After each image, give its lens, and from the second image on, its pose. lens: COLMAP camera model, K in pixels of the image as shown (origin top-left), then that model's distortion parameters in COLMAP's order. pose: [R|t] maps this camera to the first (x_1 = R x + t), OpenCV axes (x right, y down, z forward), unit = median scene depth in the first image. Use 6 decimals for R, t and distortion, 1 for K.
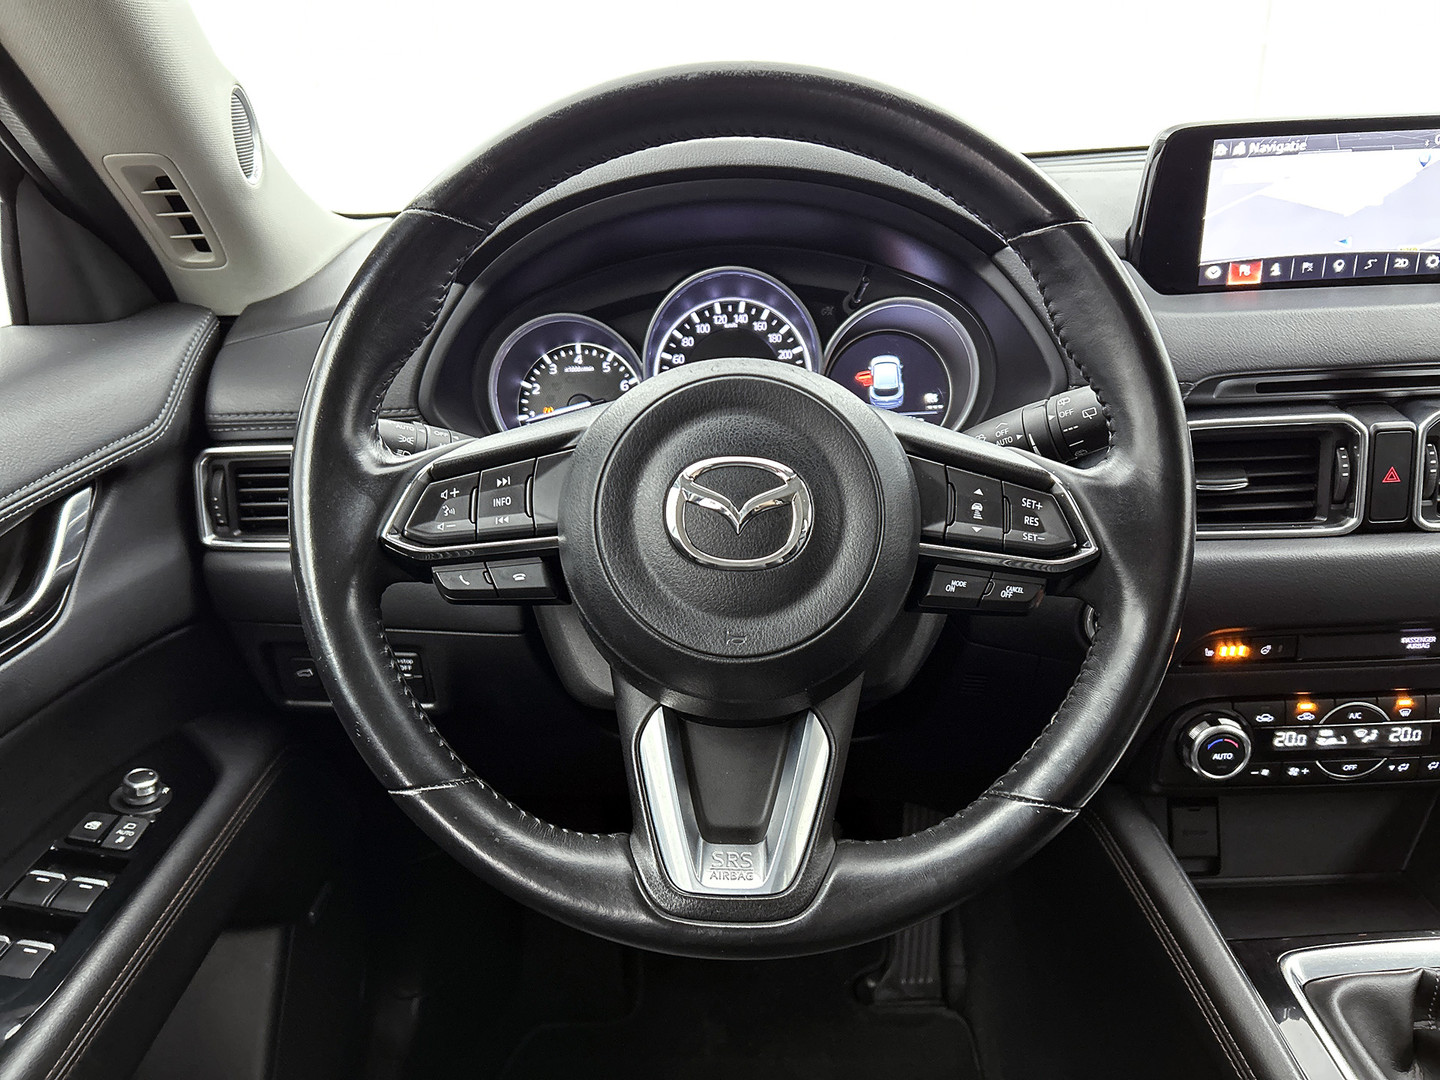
lens RADIAL K [[1087.0, 0, 732.1], [0, 1087.0, 529.4], [0, 0, 1]] dist [0.068801, -0.073785]
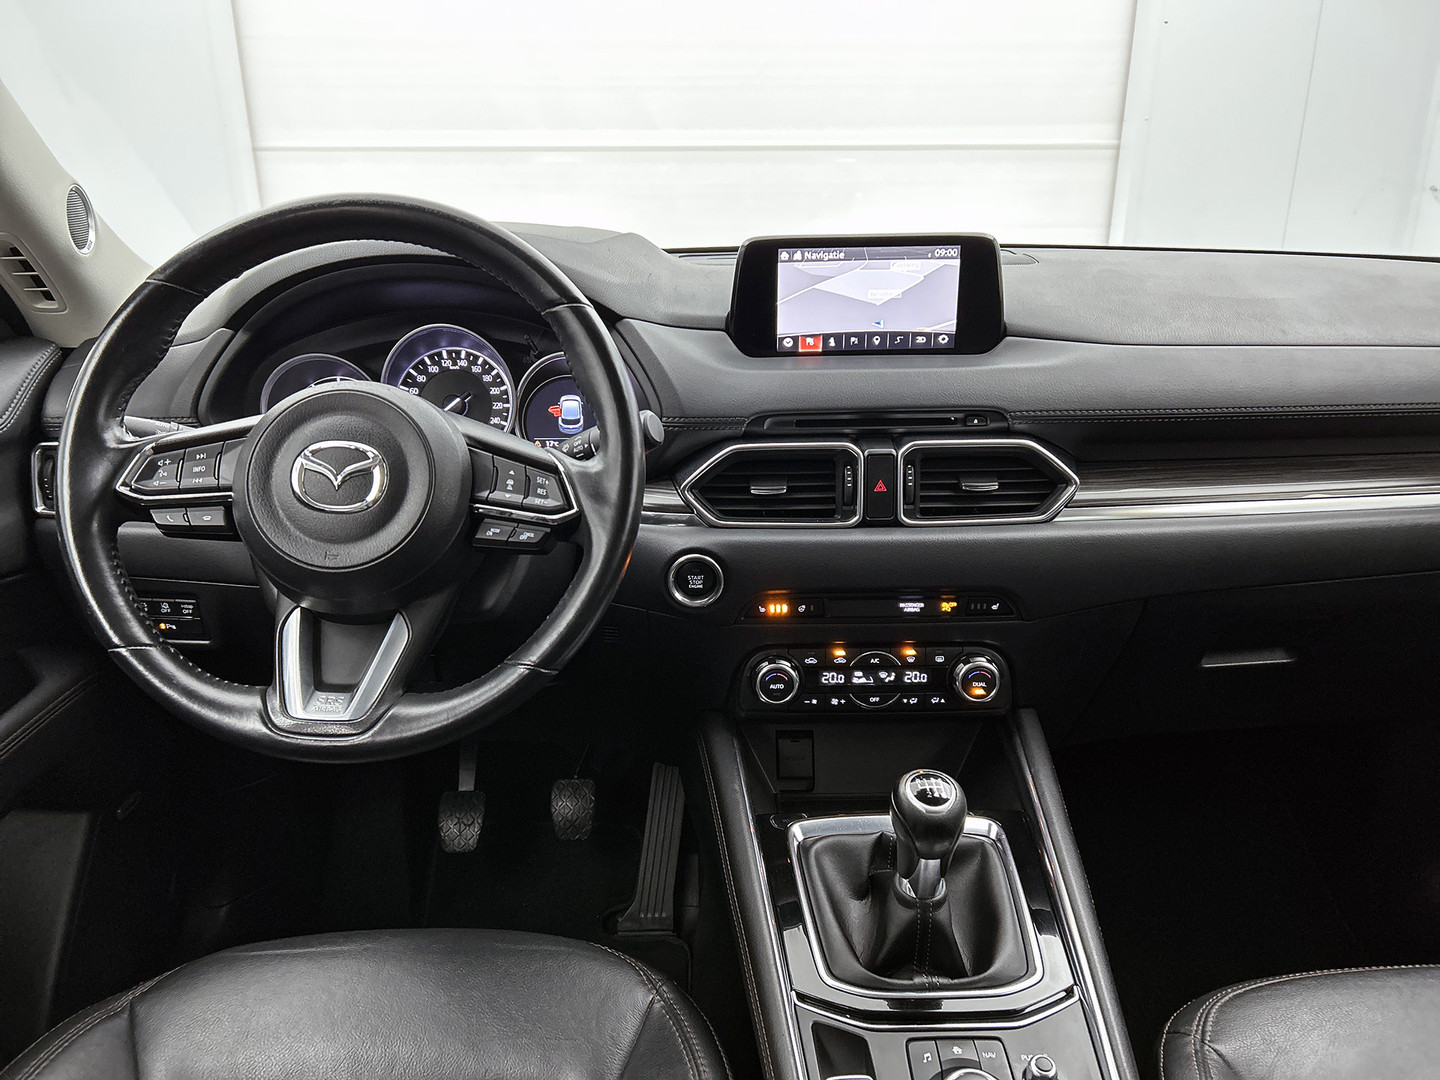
lens RADIAL K [[1087.0, 0, 710.6], [0, 1087.0, 540.0], [0, 0, 1]] dist [0.068801, -0.073785]
pose [[0.999423, 0.029350, 0.017077, 0.335580], [-0.028578, 0.998630, -0.043829, 0.084246], [-0.018340, 0.043316, 0.998893, -0.383745]]
